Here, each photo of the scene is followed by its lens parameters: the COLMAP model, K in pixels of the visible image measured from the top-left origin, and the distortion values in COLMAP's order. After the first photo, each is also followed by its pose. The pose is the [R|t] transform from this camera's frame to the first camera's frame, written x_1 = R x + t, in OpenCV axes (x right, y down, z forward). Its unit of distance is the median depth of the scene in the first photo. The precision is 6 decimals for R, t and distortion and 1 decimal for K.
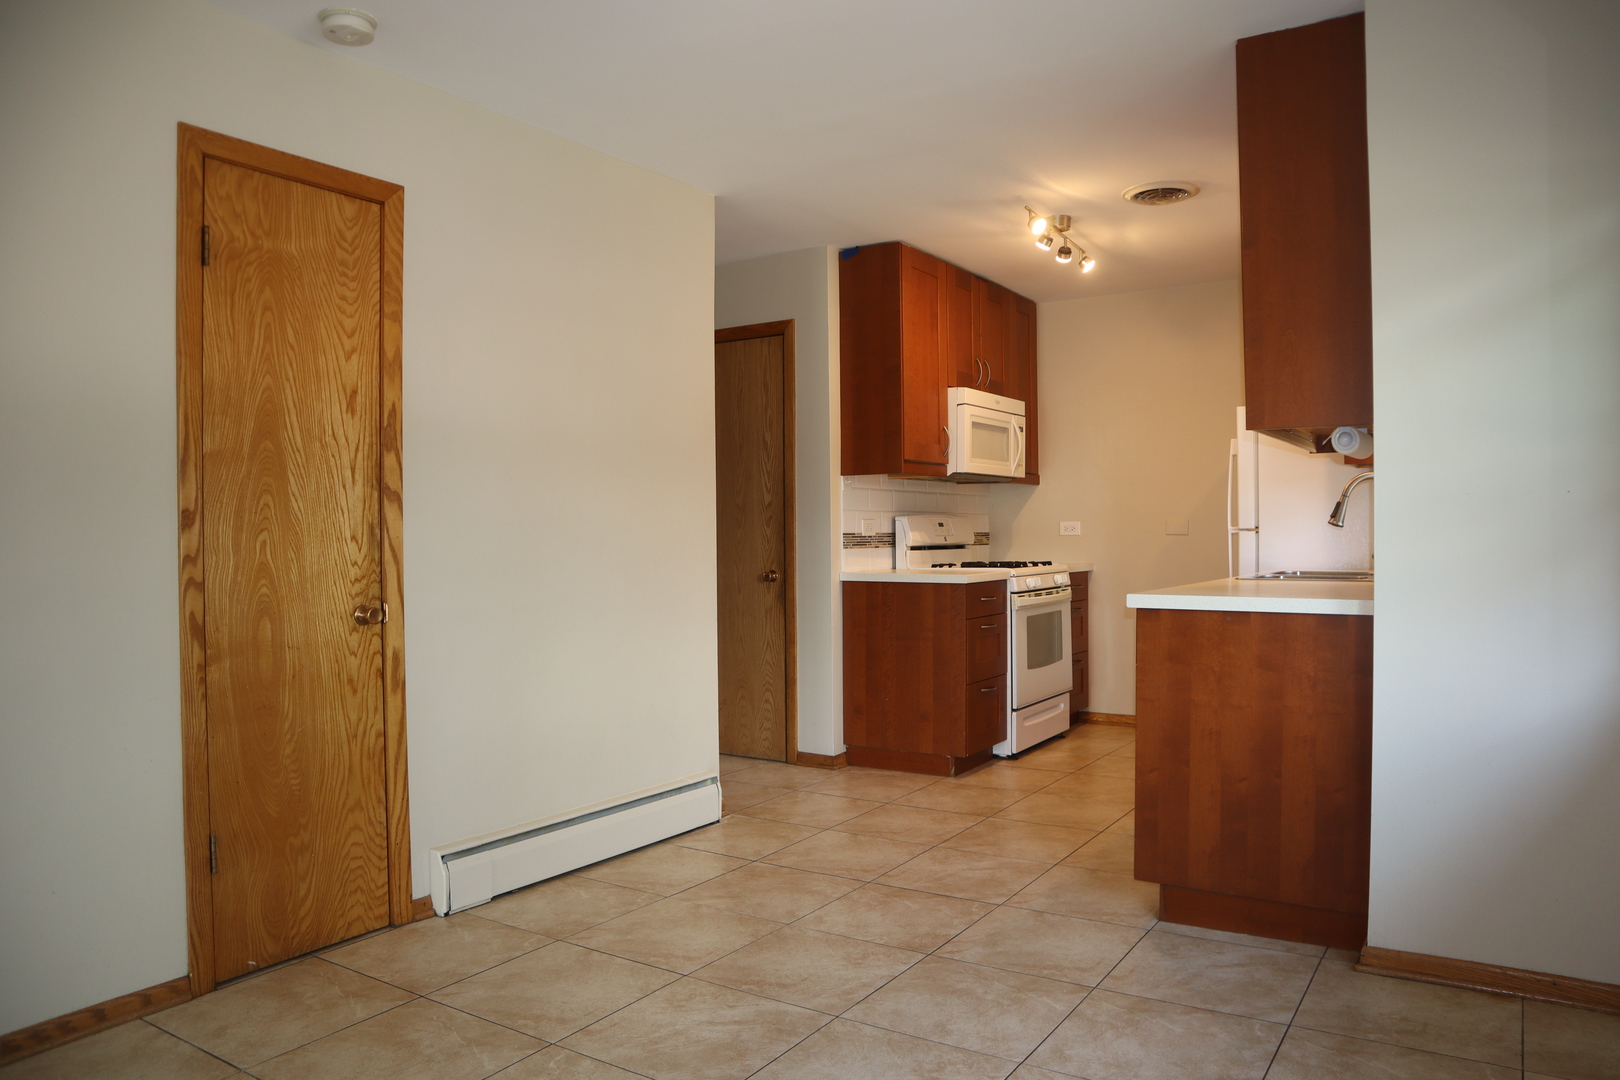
lens RADIAL K [[1095.1, 0, 823.6], [0, 1095.1, 541.8], [0, 0, 1]] dist [-0.085701, 0.010910]
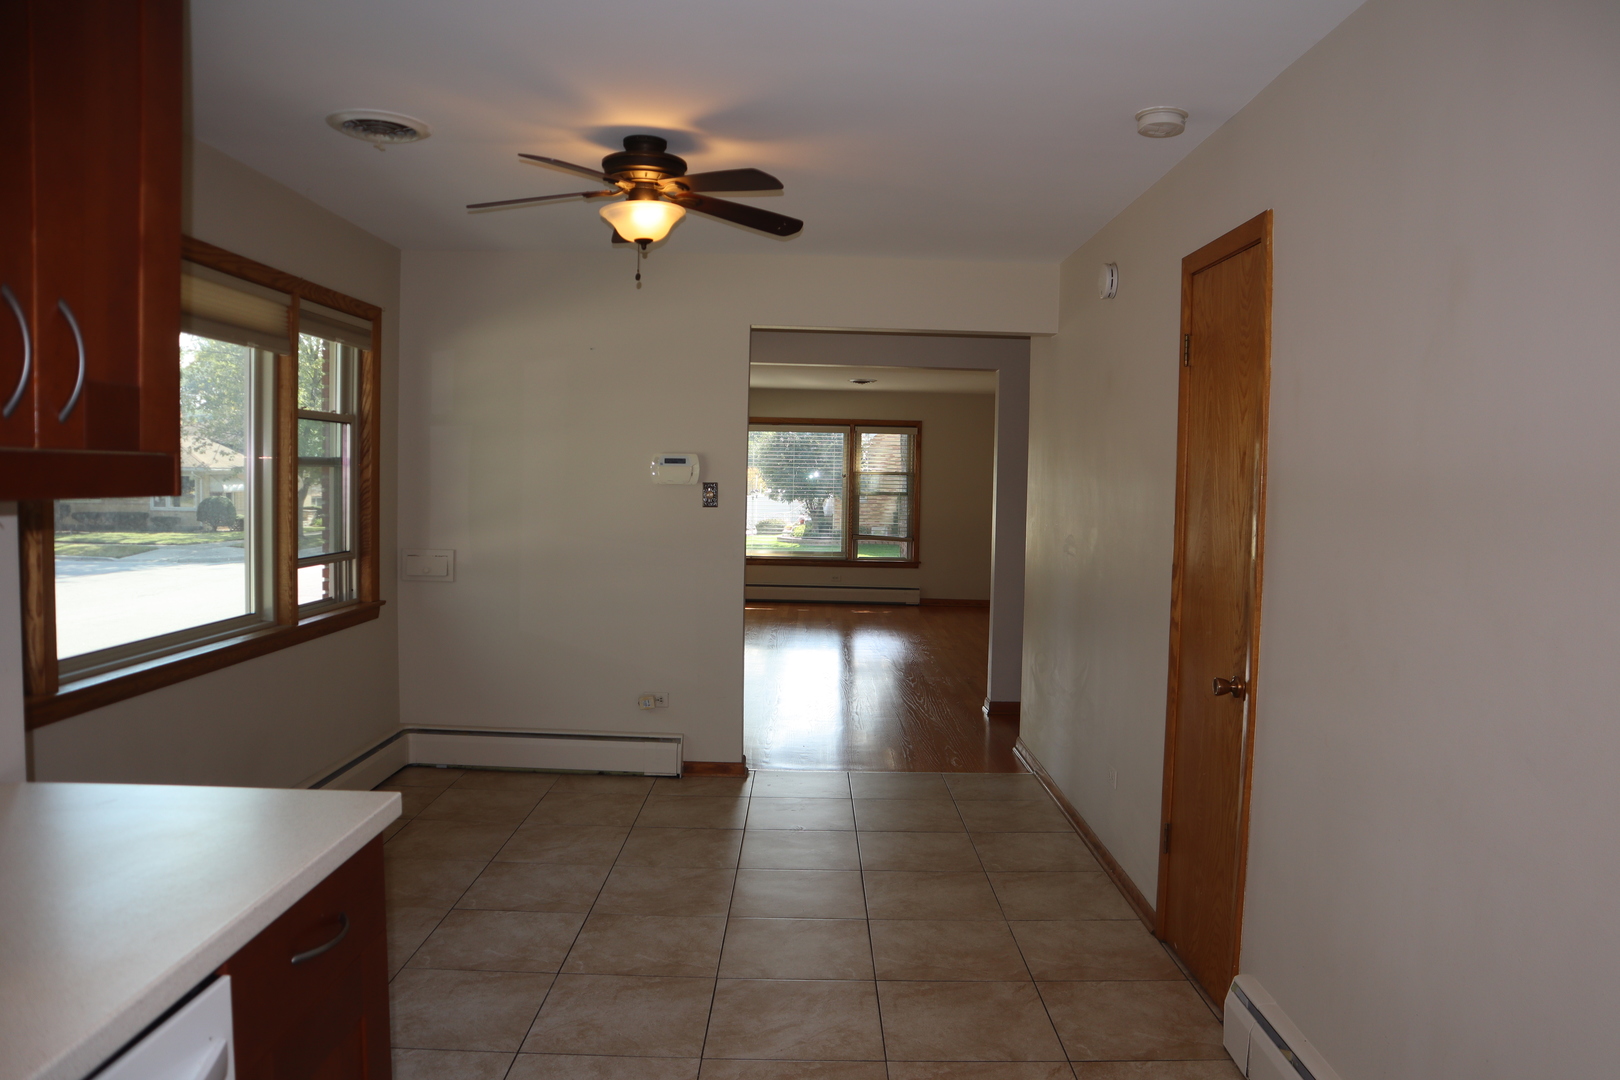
lens RADIAL K [[1095.1, 0, 821.2], [0, 1095.1, 531.3], [0, 0, 1]] dist [-0.085701, 0.010910]
pose [[-0.824245, 0.023666, -0.565738, 0.307048], [-0.020786, 0.997188, 0.071999, -0.096732], [0.565852, 0.071104, -0.821435, 1.159213]]
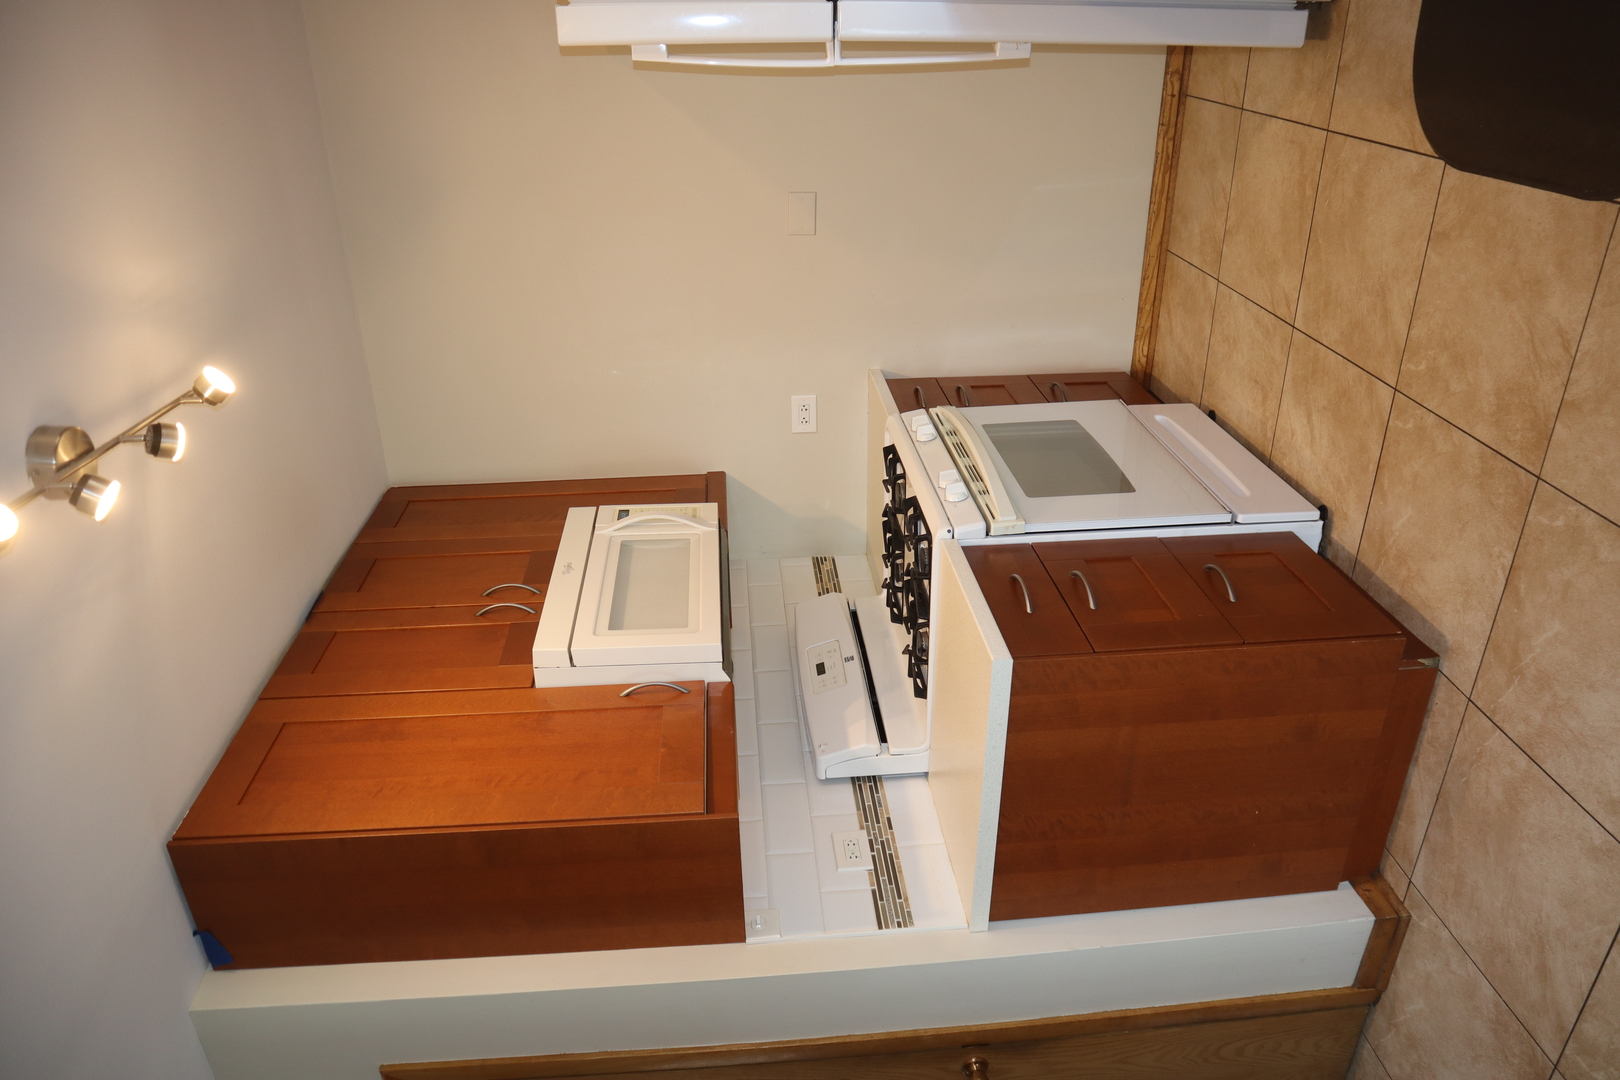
lens RADIAL K [[1095.1, 0, 818.6], [0, 1095.1, 539.6], [0, 0, 1]] dist [-0.085701, 0.010910]
pose [[-0.044668, -0.992727, 0.111793, 0.122061], [0.996826, -0.036908, 0.070545, -0.054992], [-0.065906, 0.114589, 0.991224, 0.553971]]
